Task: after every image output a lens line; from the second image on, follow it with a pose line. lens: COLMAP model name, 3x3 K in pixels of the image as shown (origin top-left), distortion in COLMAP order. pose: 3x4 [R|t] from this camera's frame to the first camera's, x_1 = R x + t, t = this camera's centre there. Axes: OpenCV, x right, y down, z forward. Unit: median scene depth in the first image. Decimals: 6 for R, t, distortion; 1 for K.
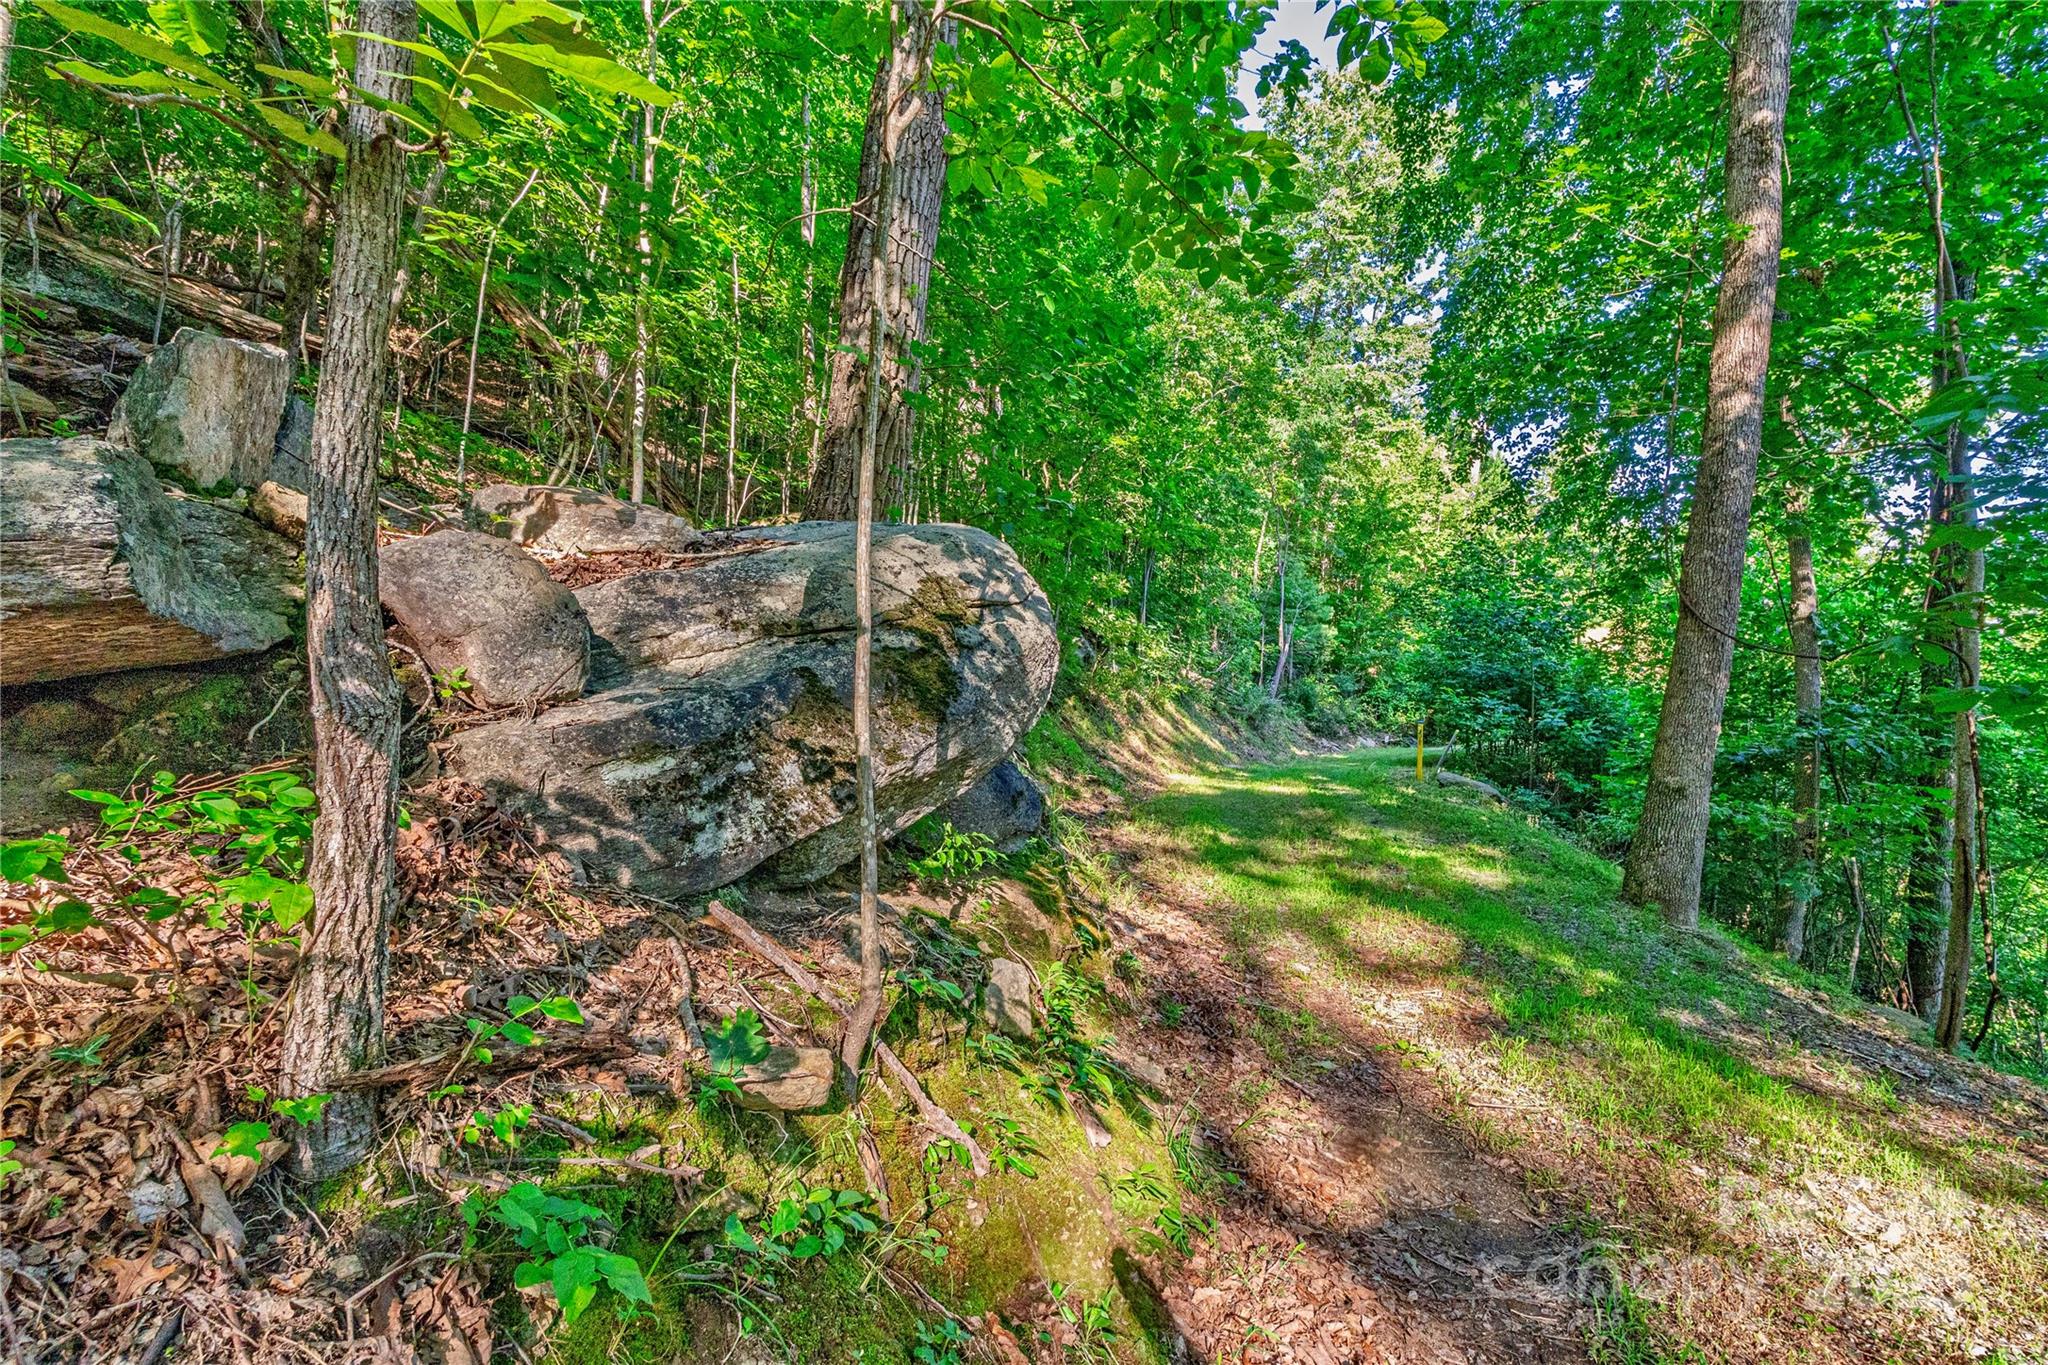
lens RADIAL K [[938.8, 0, 1024.8], [0, 938.8, 683.7], [0, 0, 1]] dist [-0.000026, -0.000008]
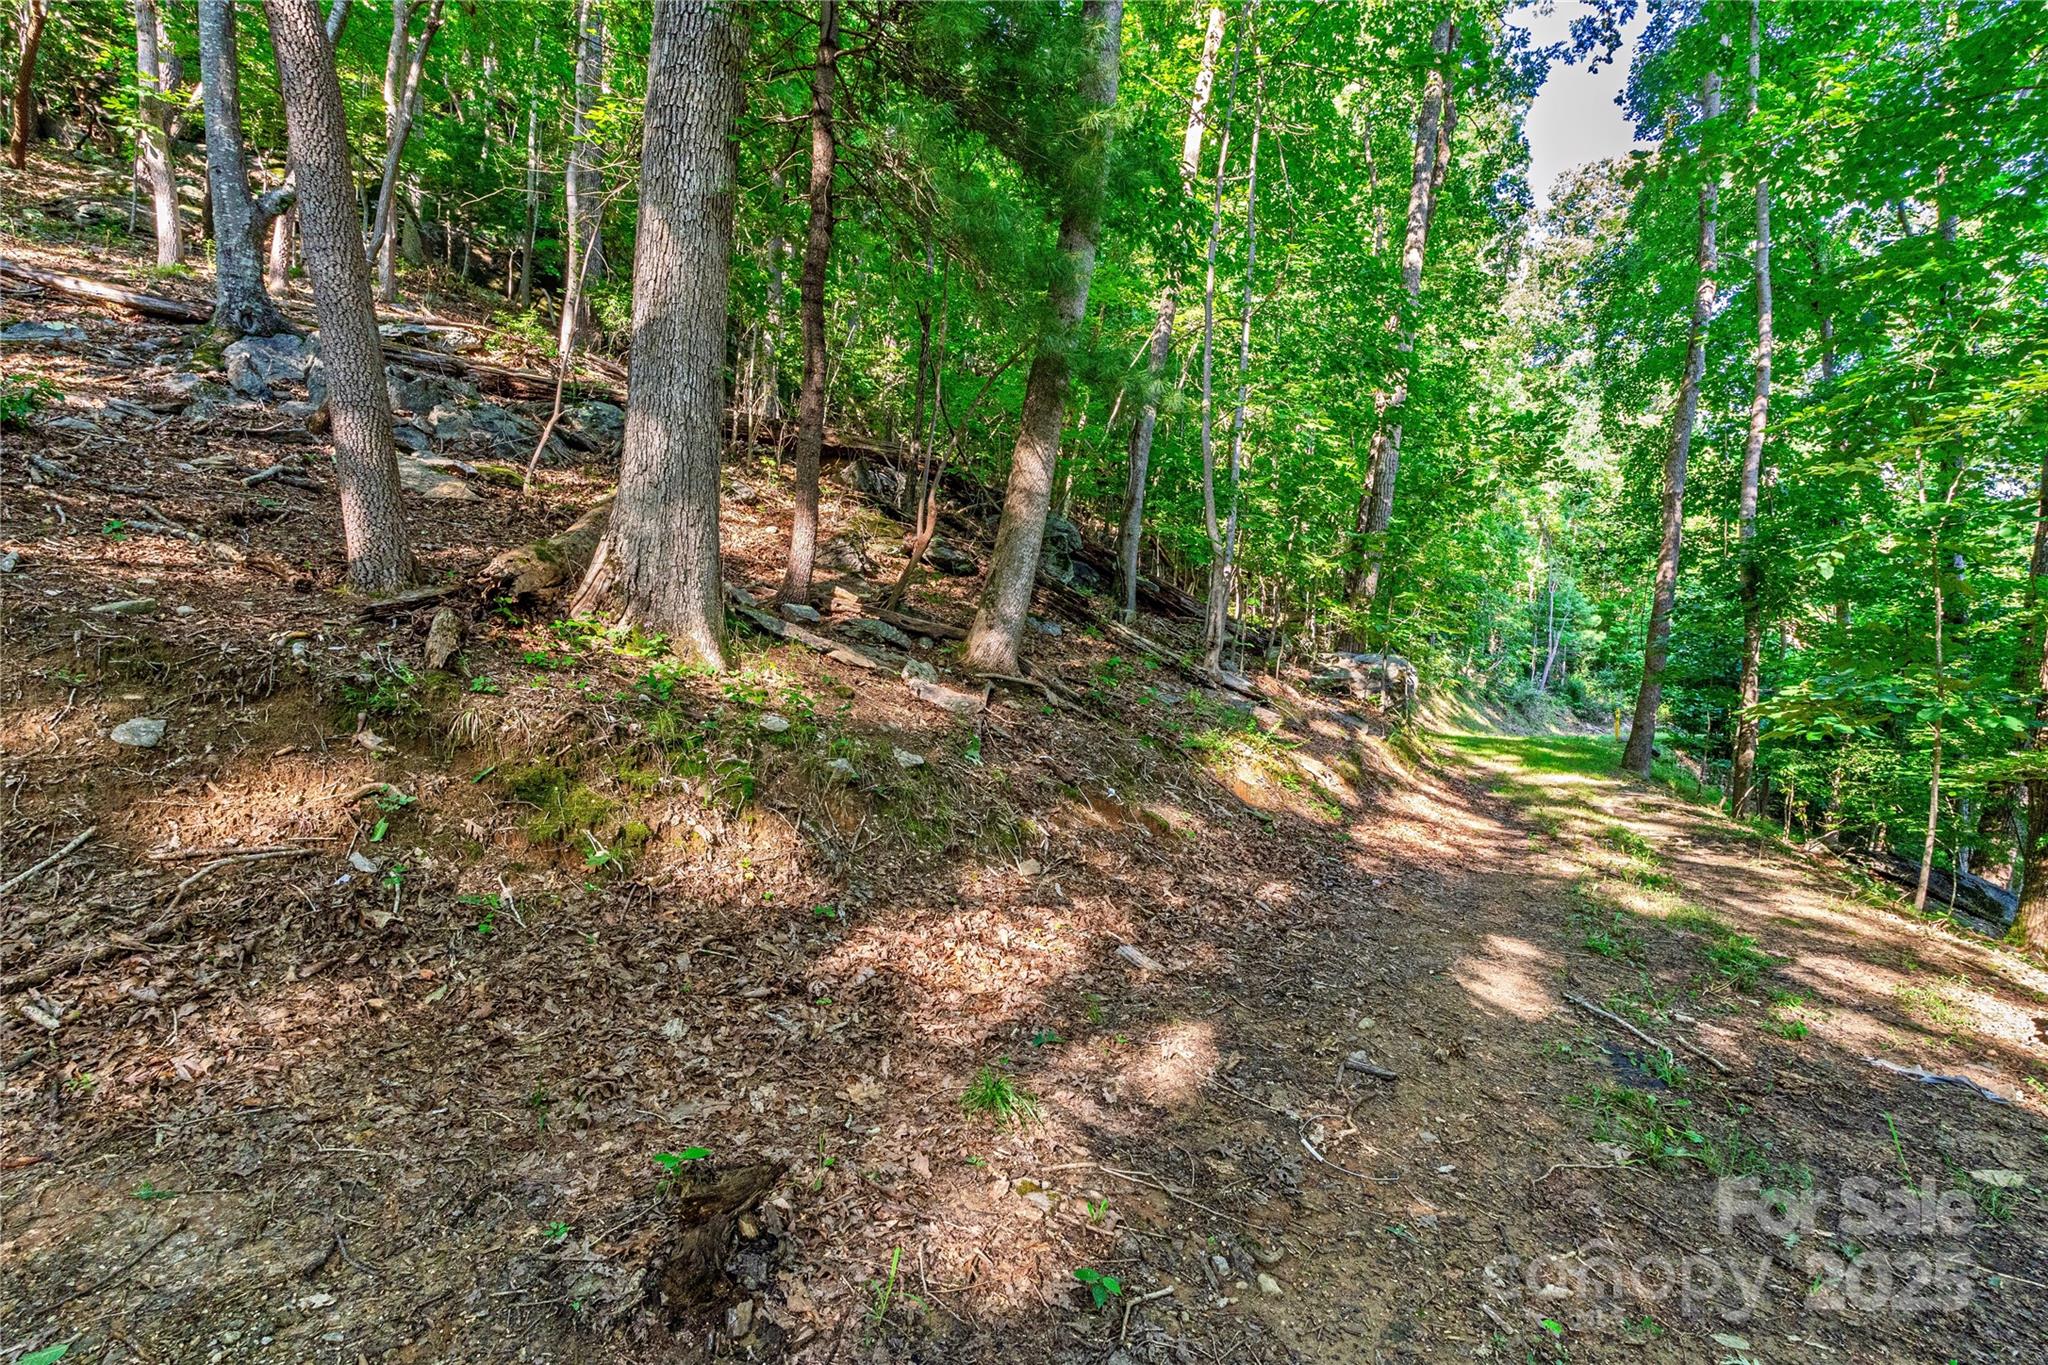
lens RADIAL K [[938.8, 0, 1022.0], [0, 938.8, 678.4], [0, 0, 1]] dist [-0.000026, -0.000008]
pose [[0.960580, 0.006045, -0.277939, -0.052103], [-0.005153, 0.999979, 0.003939, -0.001735], [0.277957, -0.002352, 0.960591, -0.386007]]
